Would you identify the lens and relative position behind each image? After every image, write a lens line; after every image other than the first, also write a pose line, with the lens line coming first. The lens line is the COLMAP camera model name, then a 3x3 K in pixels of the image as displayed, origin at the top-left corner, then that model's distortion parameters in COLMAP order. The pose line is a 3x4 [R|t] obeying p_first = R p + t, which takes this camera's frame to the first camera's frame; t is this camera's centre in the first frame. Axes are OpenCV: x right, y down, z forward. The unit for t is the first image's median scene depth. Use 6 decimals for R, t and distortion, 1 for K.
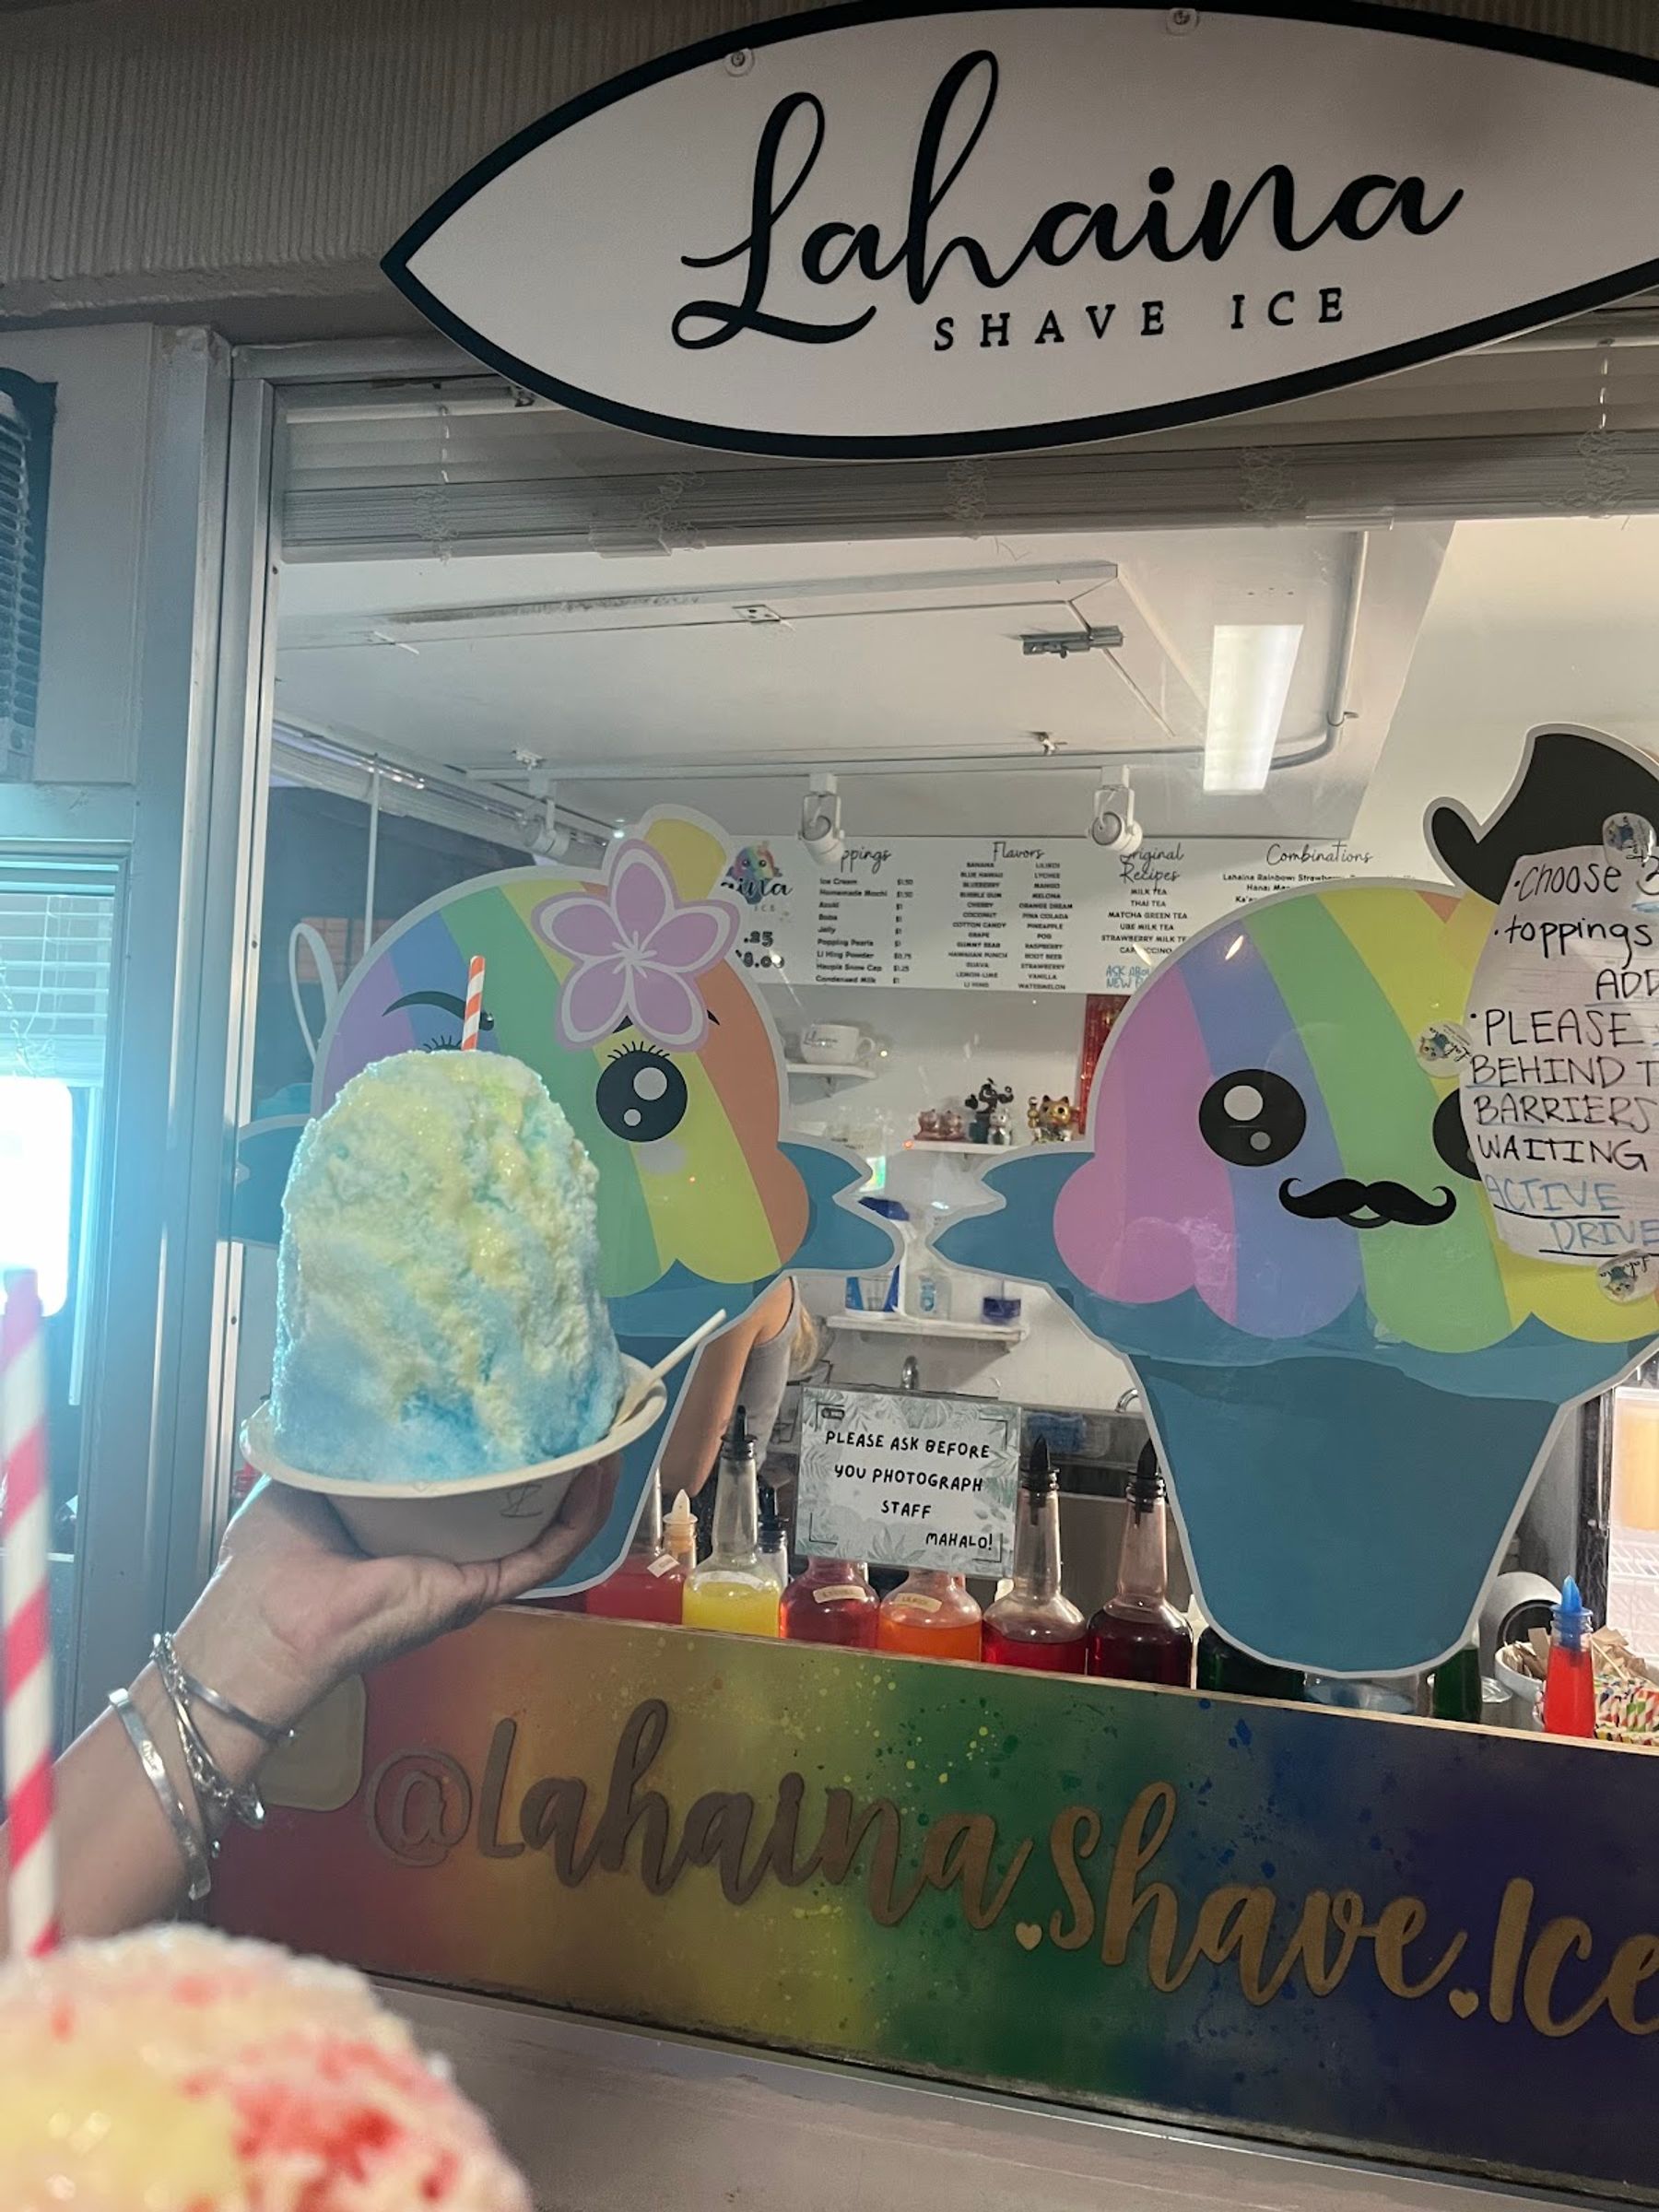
lens RADIAL K [[1706.0, 0, 870.3], [0, 1706.0, 1113.0], [0, 0, 1]] dist [0.131613, -0.217898]
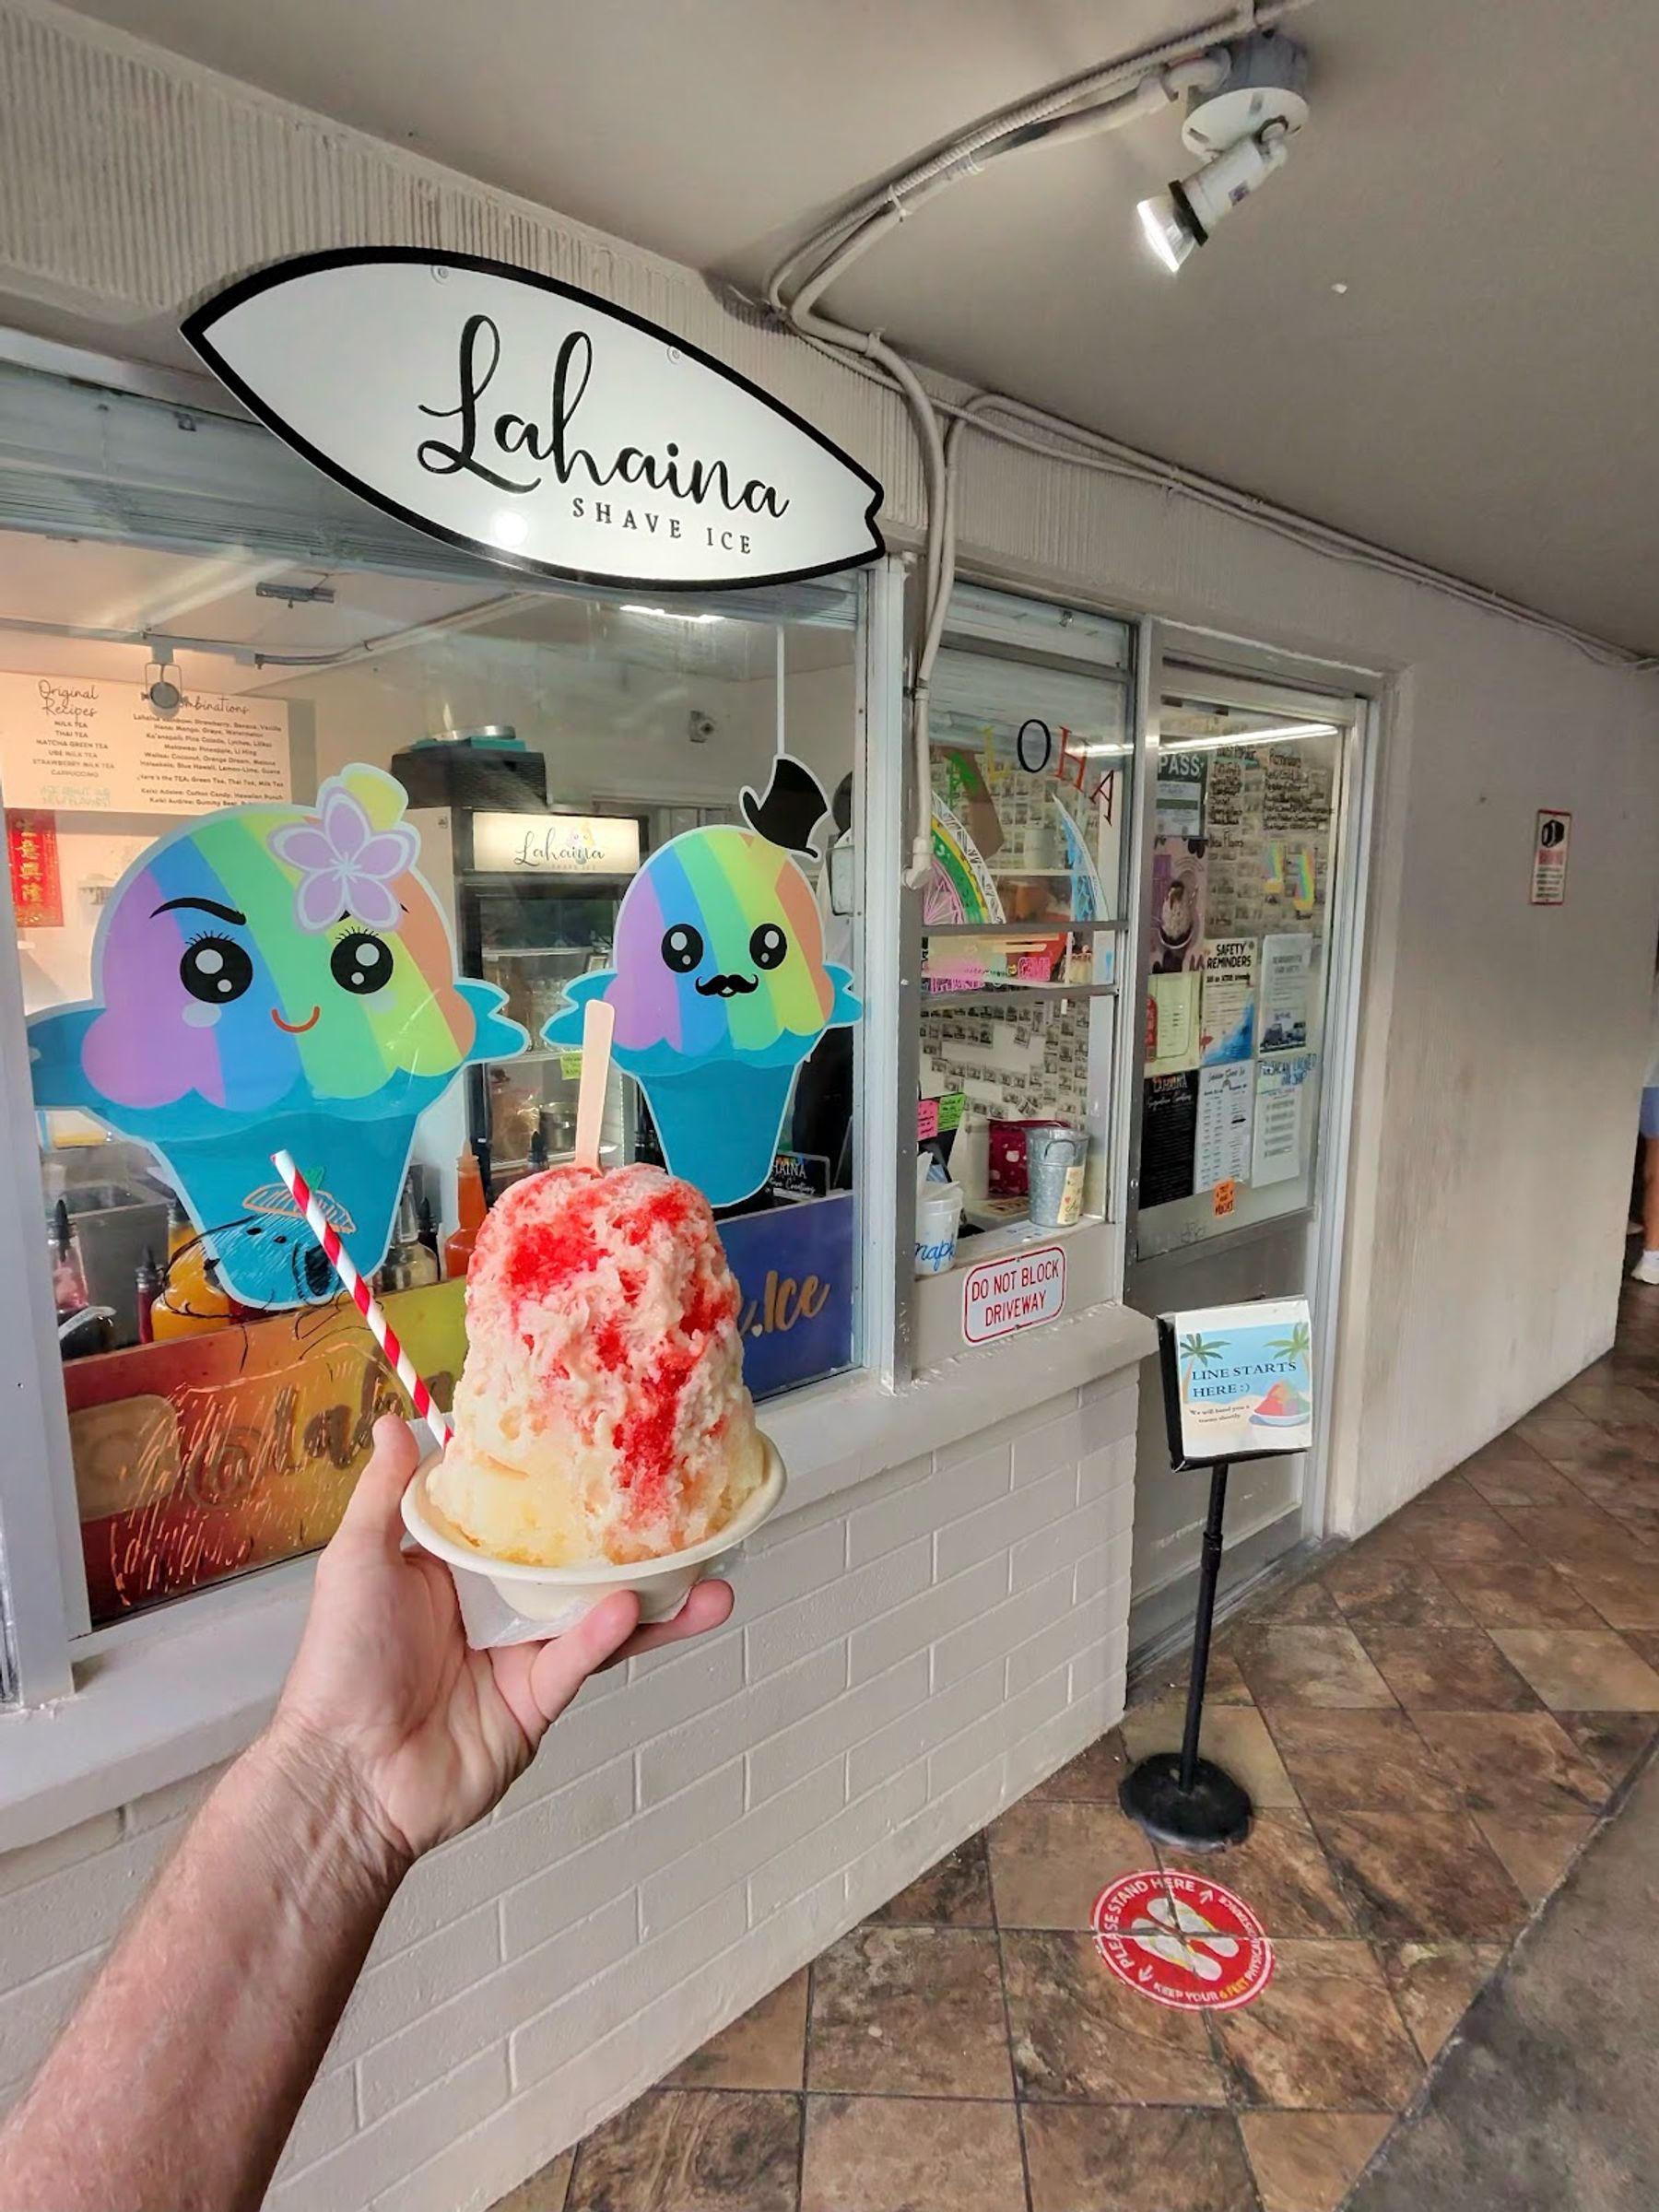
lens RADIAL K [[1297.1, 0, 840.5], [0, 1297.1, 1121.4], [0, 0, 1]] dist [-0.005371, 0.000132]
pose [[0.536335, -0.194917, 0.821189, -0.958095], [0.013624, 0.974840, 0.222489, -0.134840], [-0.843895, -0.108141, 0.525497, 0.042967]]
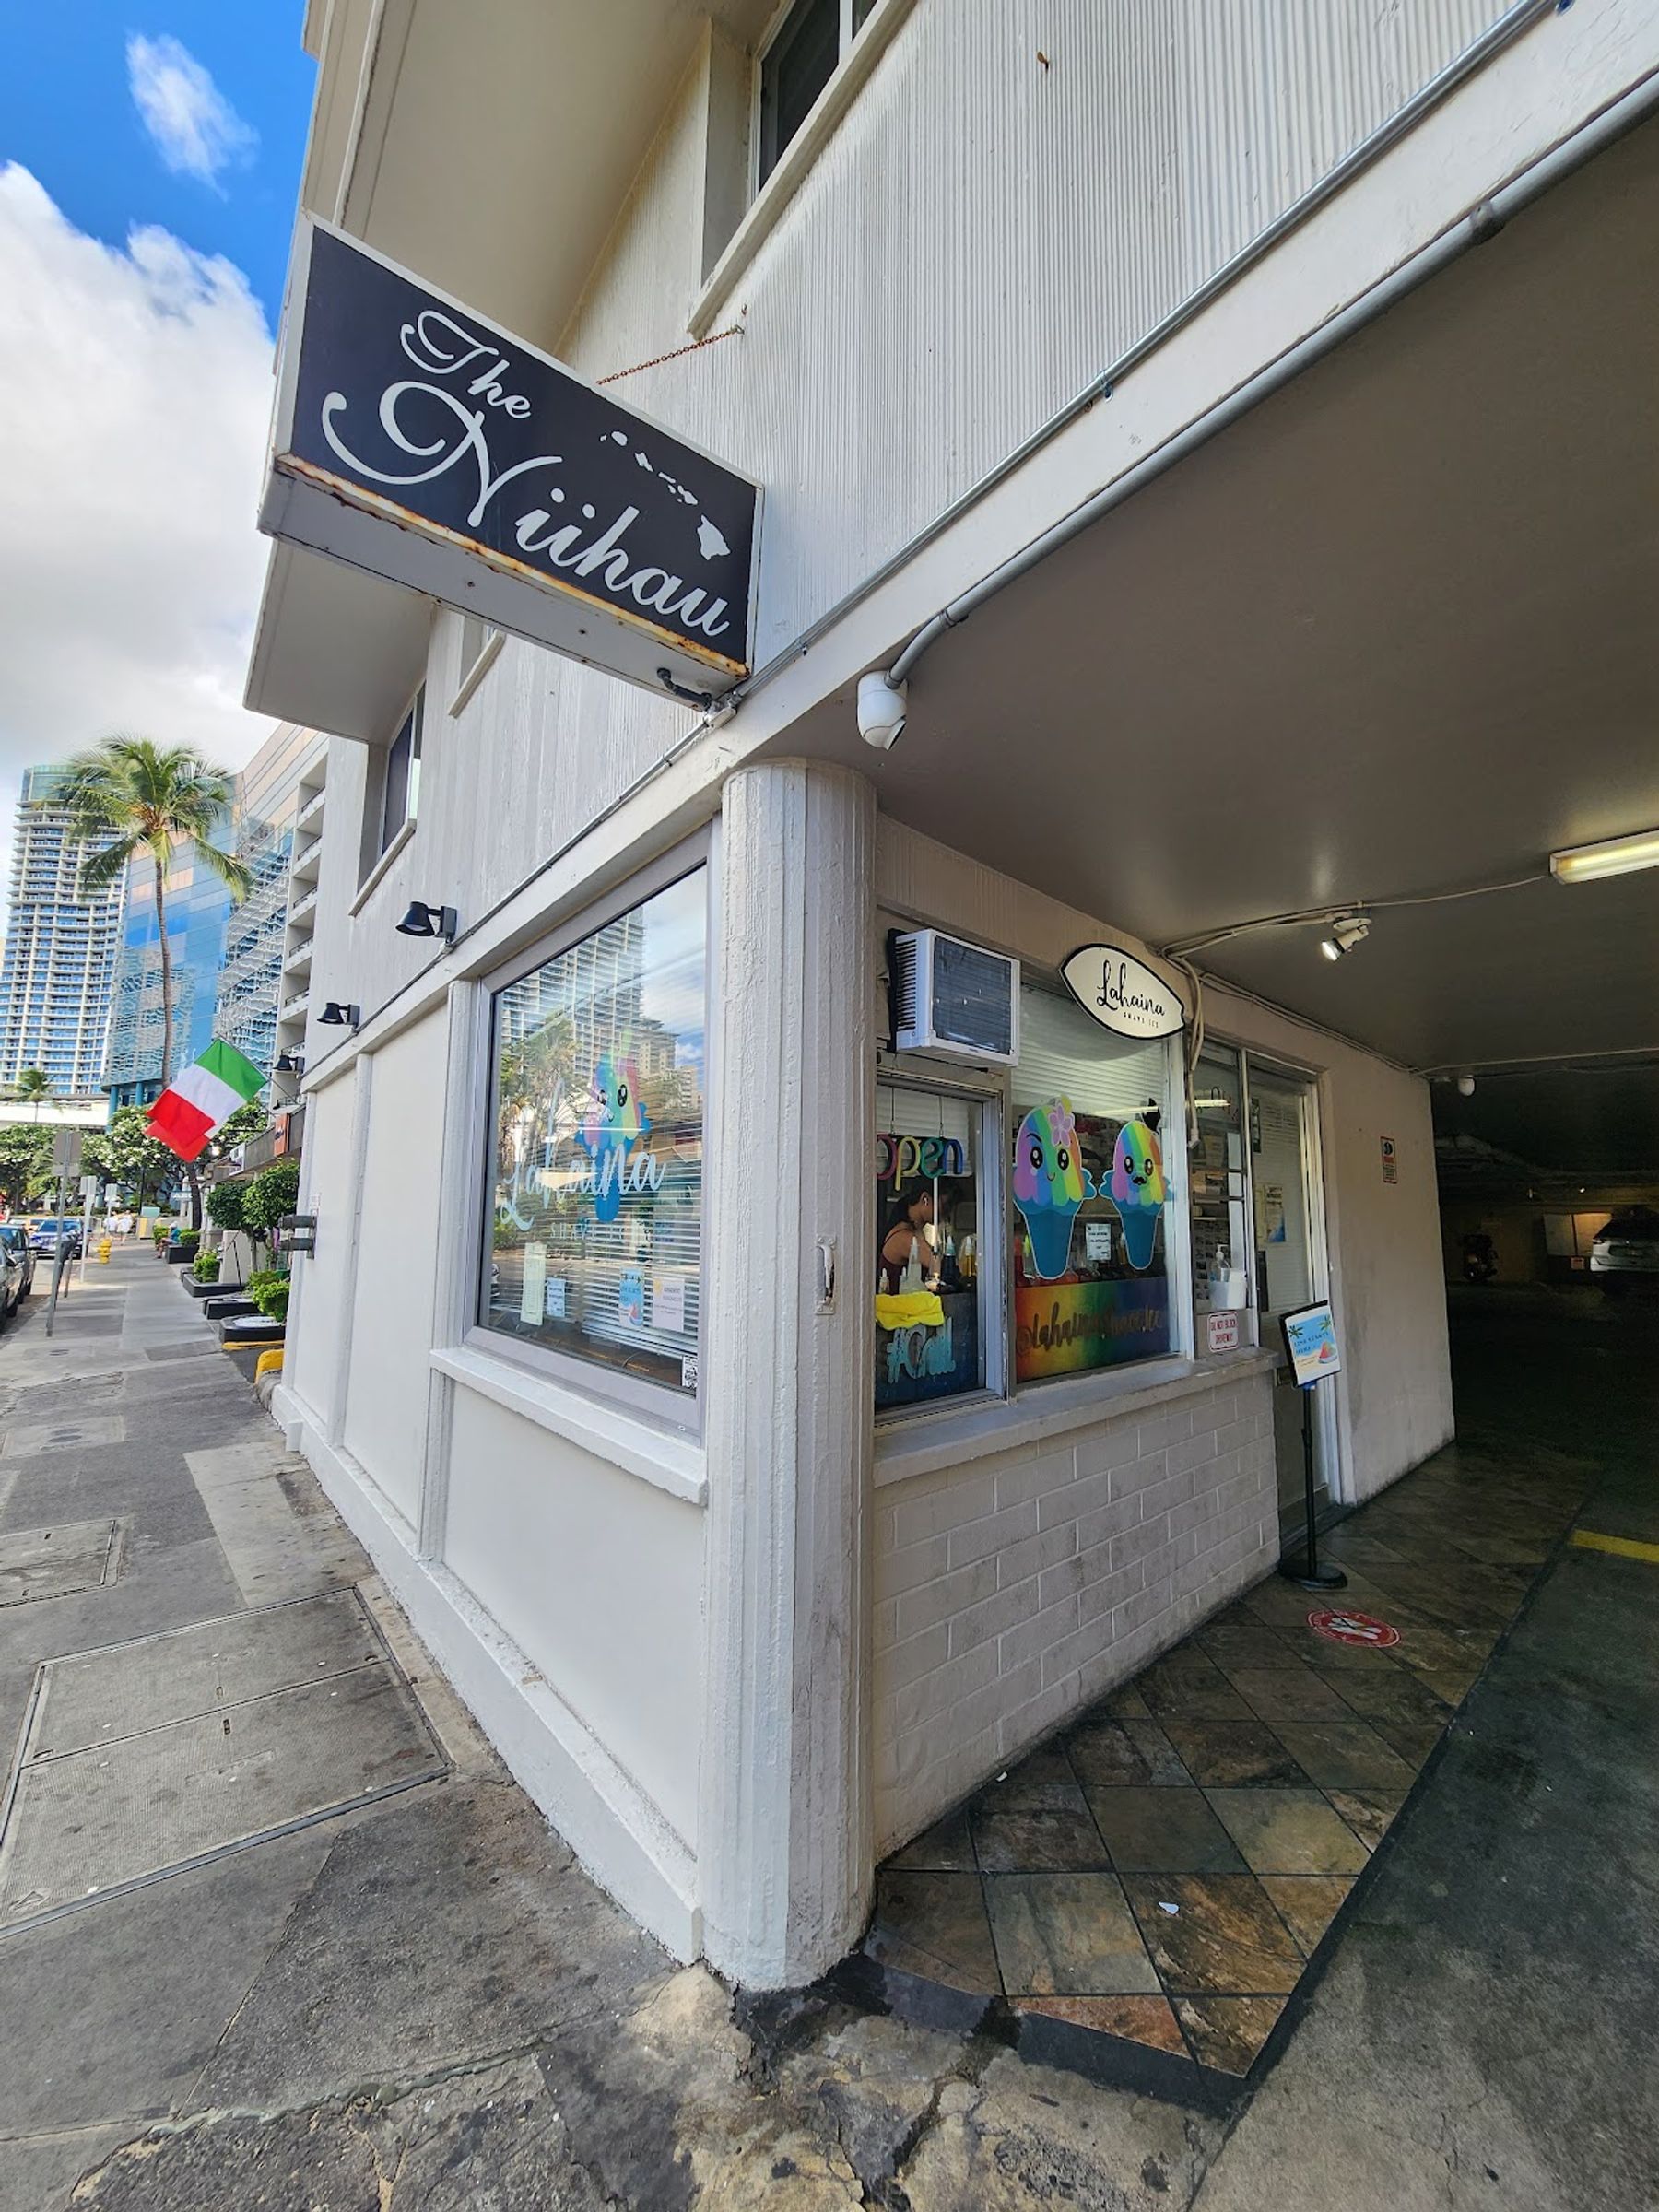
lens RADIAL K [[926.2, 0, 869.3], [0, 926.2, 1111.9], [0, 0, 1]] dist [0.011626, -0.000314]
pose [[0.488340, 0.055558, 0.870883, -2.675662], [0.008913, 0.997602, -0.068640, 0.029005], [-0.872608, 0.041282, 0.486673, 0.314121]]
